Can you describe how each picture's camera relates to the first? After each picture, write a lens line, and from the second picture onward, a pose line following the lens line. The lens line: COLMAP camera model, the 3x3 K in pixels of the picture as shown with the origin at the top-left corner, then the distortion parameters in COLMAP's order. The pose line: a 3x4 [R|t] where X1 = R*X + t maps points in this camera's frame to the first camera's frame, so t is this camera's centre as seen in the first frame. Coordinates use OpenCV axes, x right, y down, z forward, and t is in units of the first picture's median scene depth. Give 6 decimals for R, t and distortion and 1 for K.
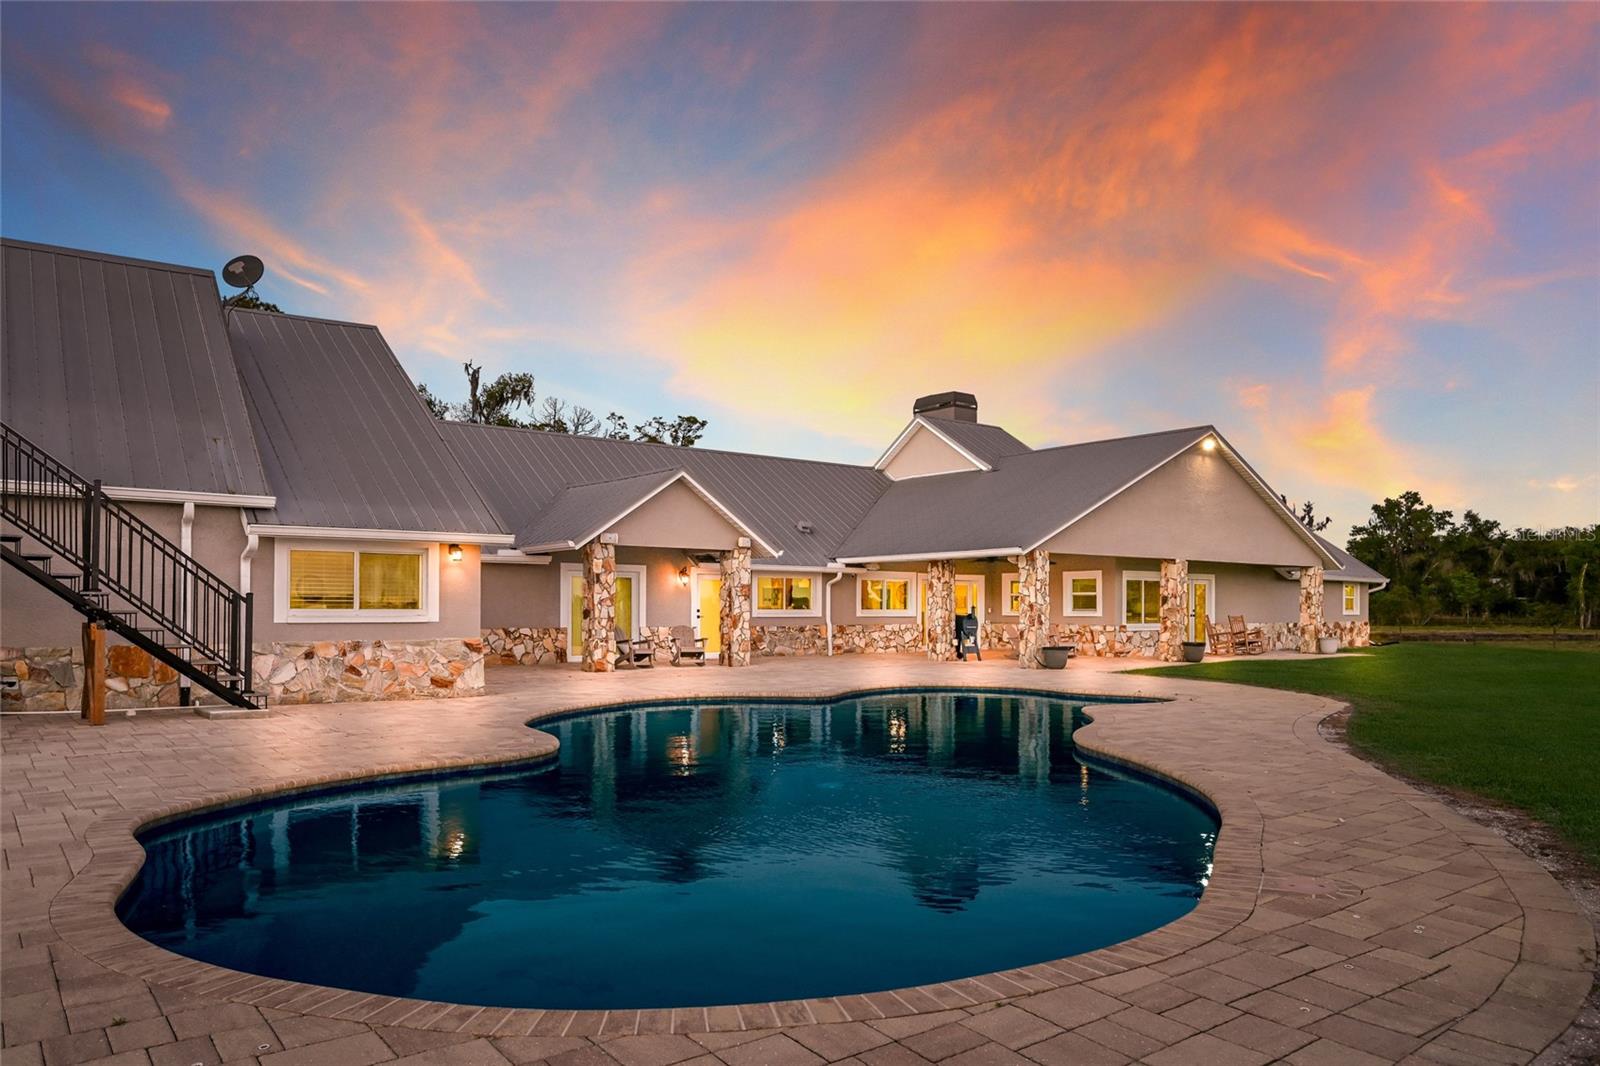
lens RADIAL K [[1005.9, 0, 800.0], [0, 1005.9, 533.0], [0, 0, 1]] dist [0.001915, -0.001216]
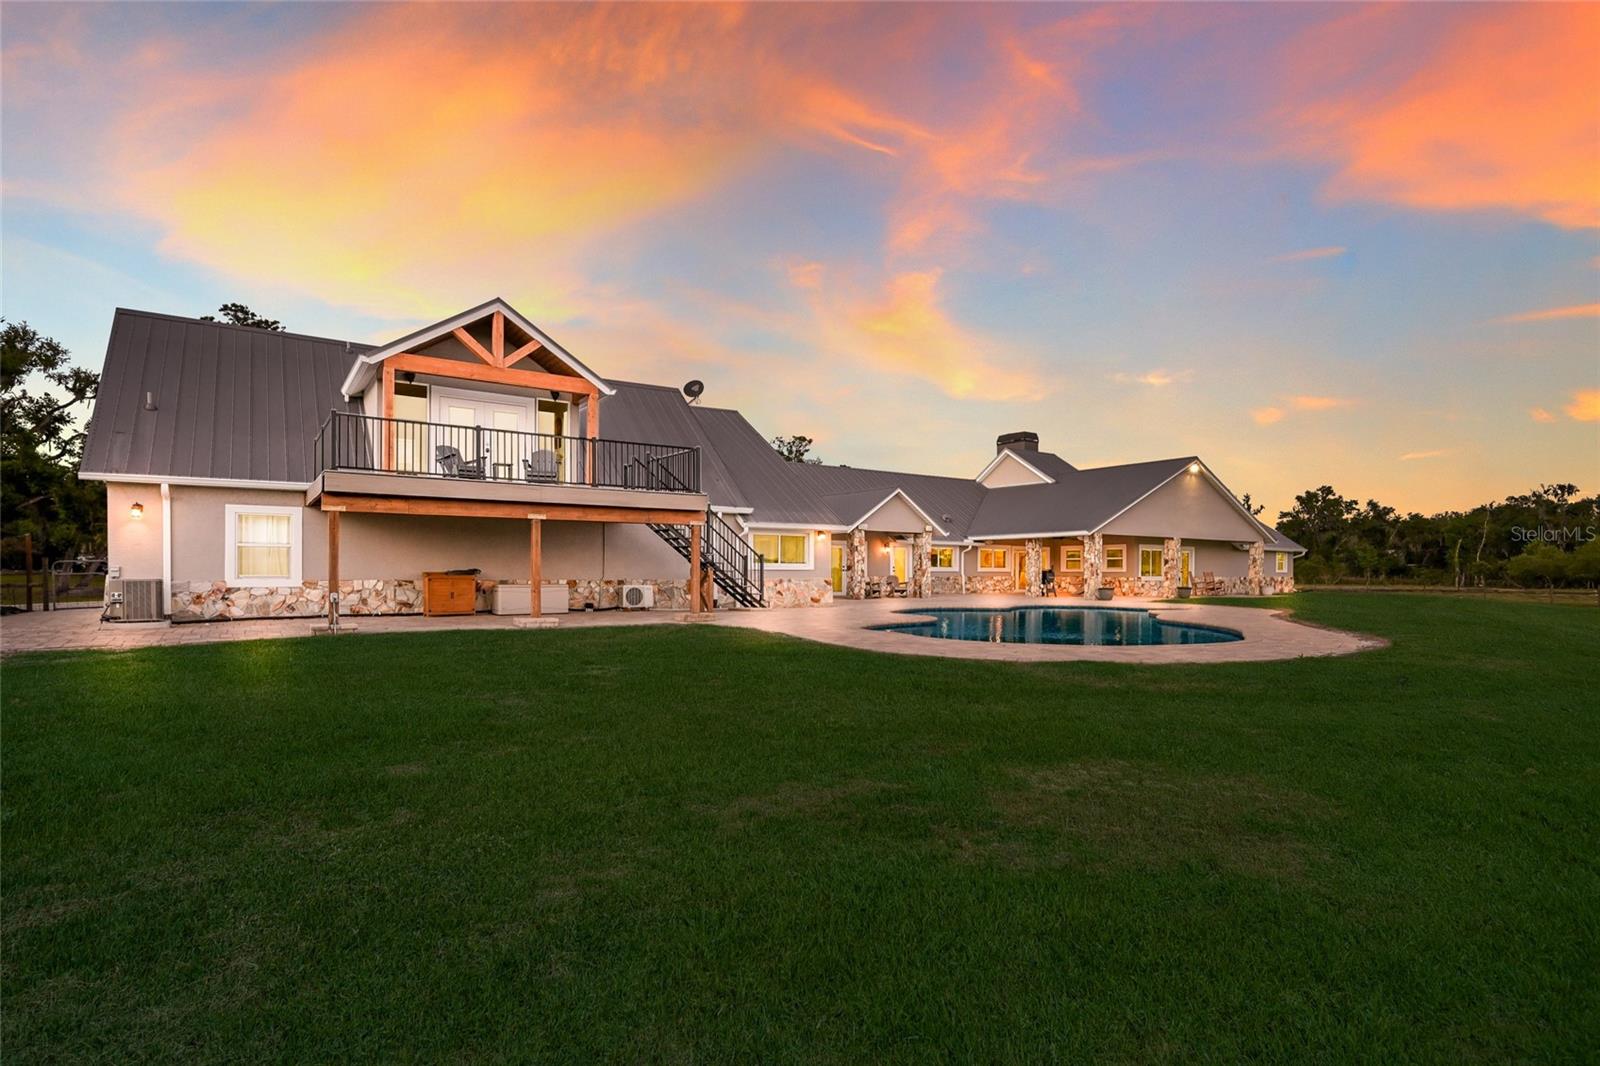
lens RADIAL K [[770.8, 0, 800.0], [0, 770.8, 533.0], [0, 0, 1]] dist [0.018721, 0.000187]
pose [[0.998732, -0.000797, -0.050343, -0.159672], [0.001959, 0.999733, 0.023037, -0.010721], [0.050311, -0.023106, 0.998466, -0.276872]]
